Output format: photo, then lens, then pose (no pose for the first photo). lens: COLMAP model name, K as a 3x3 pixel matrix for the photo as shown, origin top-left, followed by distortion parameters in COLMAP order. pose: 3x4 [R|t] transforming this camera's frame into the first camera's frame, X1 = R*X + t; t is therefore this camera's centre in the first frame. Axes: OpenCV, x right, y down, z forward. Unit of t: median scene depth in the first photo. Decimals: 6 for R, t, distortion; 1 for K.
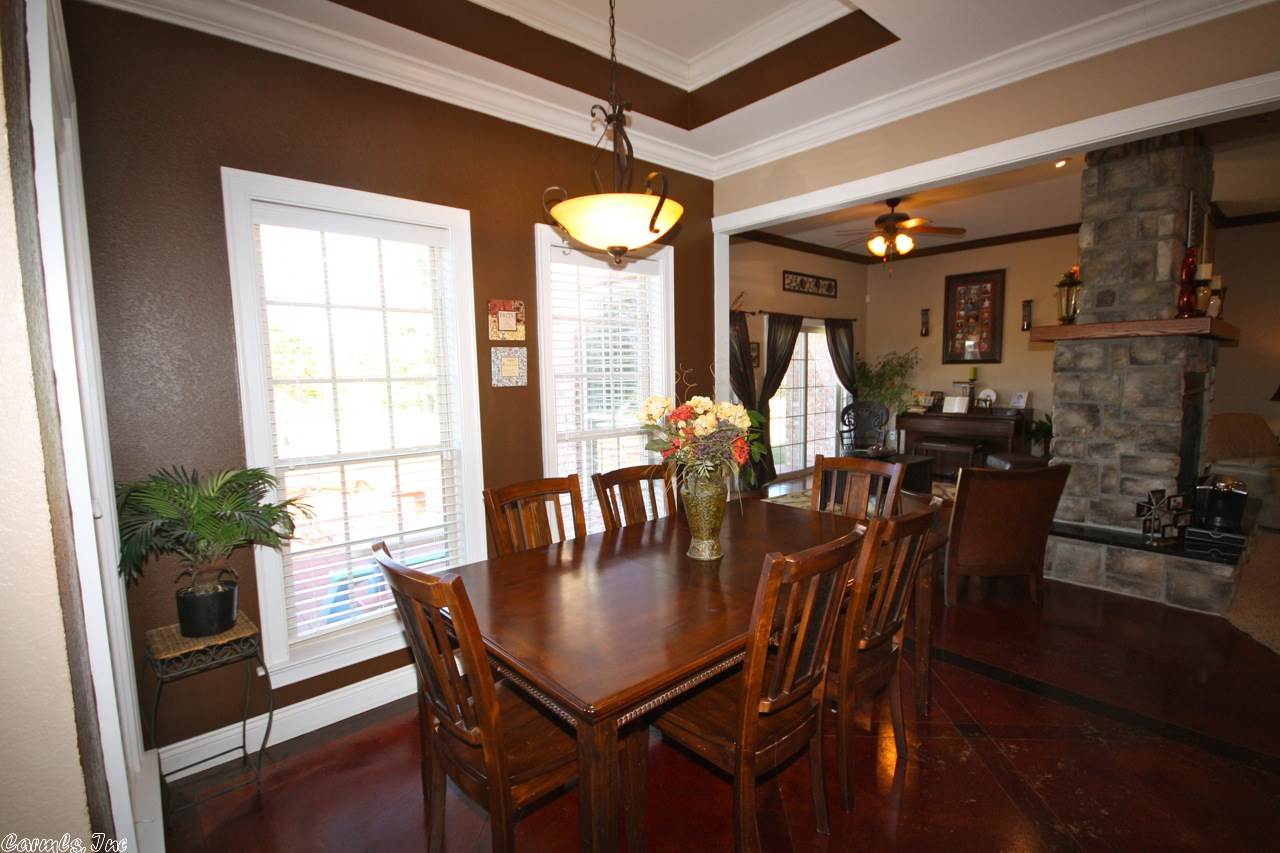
lens RADIAL K [[596.9, 0, 639.3], [0, 596.9, 430.0], [0, 0, 1]] dist [-0.000847, -0.001358]
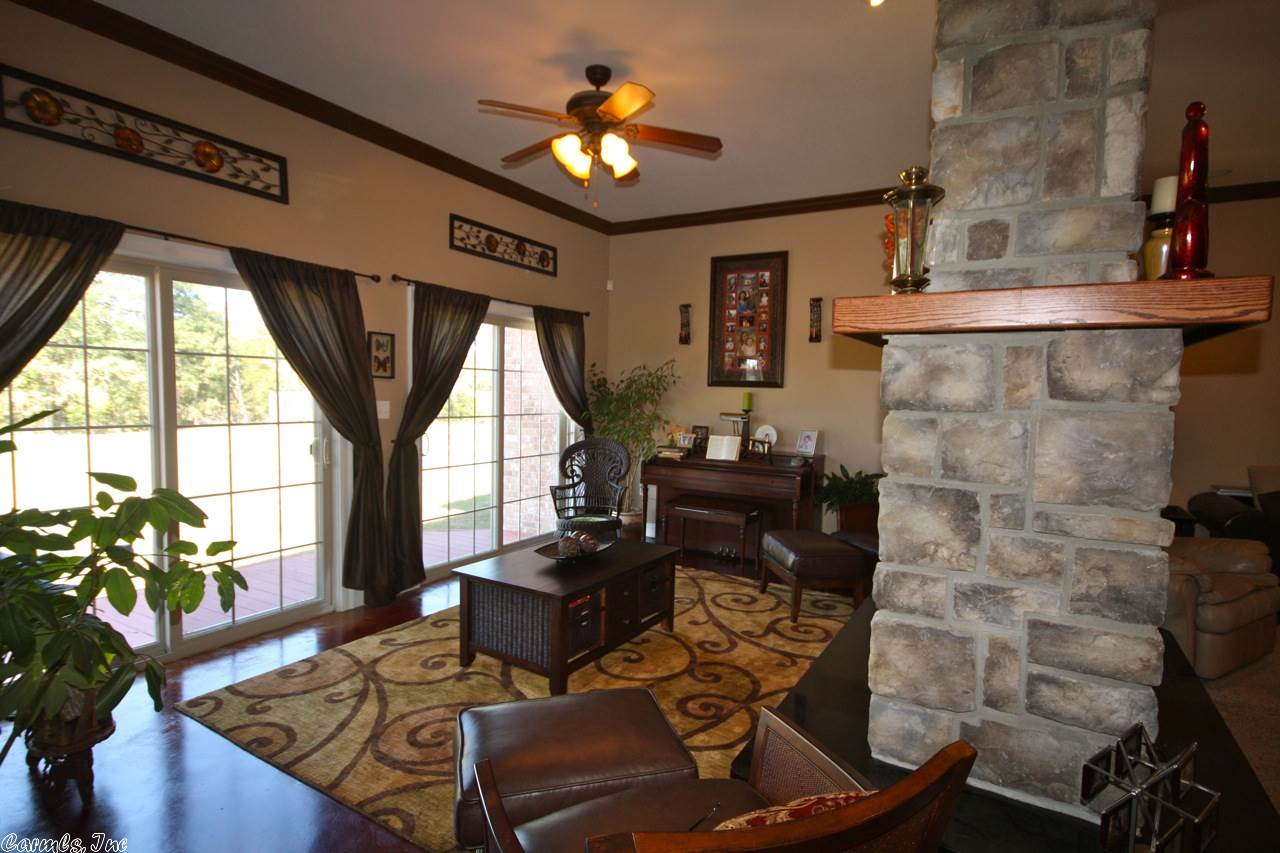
lens RADIAL K [[641.2, 0, 647.3], [0, 641.2, 427.6], [0, 0, 1]] dist [0.010559, 0.000714]
pose [[0.947189, 0.016491, 0.320251, 0.398165], [-0.004681, 0.999281, -0.037614, -0.067511], [-0.320641, 0.034128, 0.946586, 0.631524]]
